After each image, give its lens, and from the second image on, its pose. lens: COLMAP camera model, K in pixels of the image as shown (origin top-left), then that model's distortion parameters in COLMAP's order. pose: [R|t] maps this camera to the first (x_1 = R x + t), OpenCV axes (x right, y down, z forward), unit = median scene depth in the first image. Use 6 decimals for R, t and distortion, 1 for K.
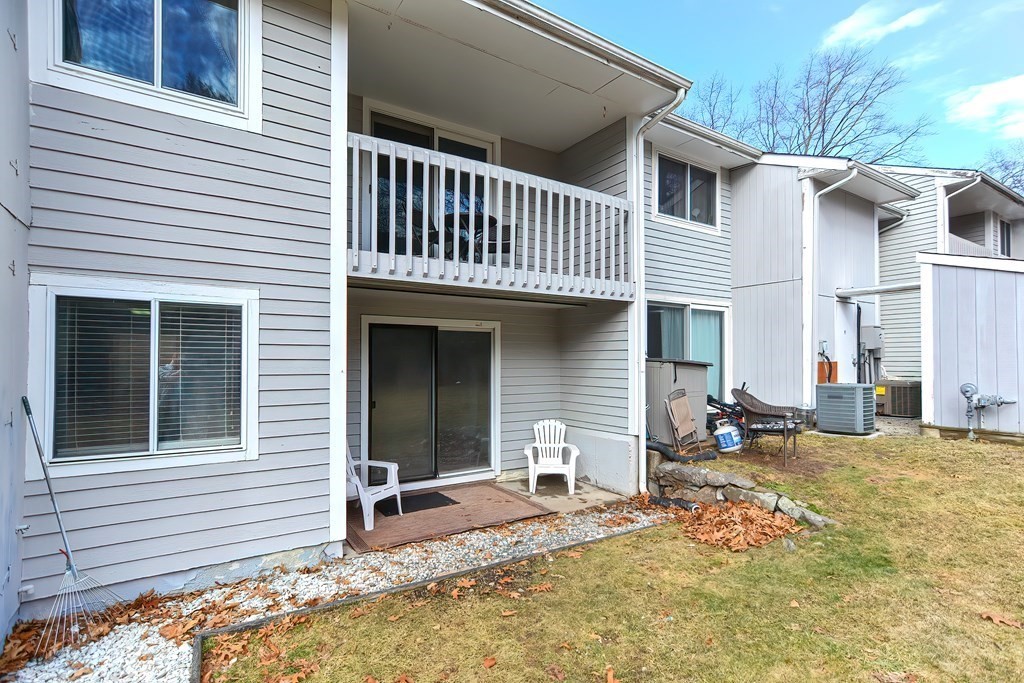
lens RADIAL K [[506.6, 0, 512.0], [0, 506.6, 341.5], [0, 0, 1]] dist [0.018362, 0.000084]
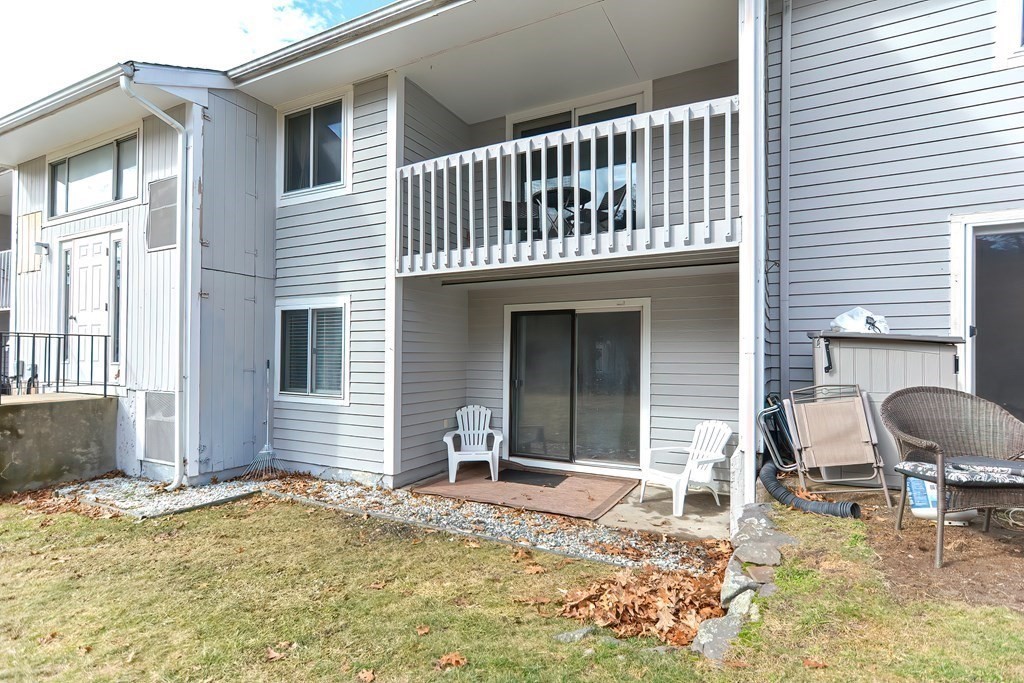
lens RADIAL K [[509.0, 0, 514.3], [0, 509.0, 354.5], [0, 0, 1]] dist [-0.043950, -0.000097]
pose [[0.492971, 0.004310, -0.870035, 0.744375], [0.029887, 0.999314, 0.021885, 0.037284], [0.869532, -0.036791, 0.492504, 0.474994]]
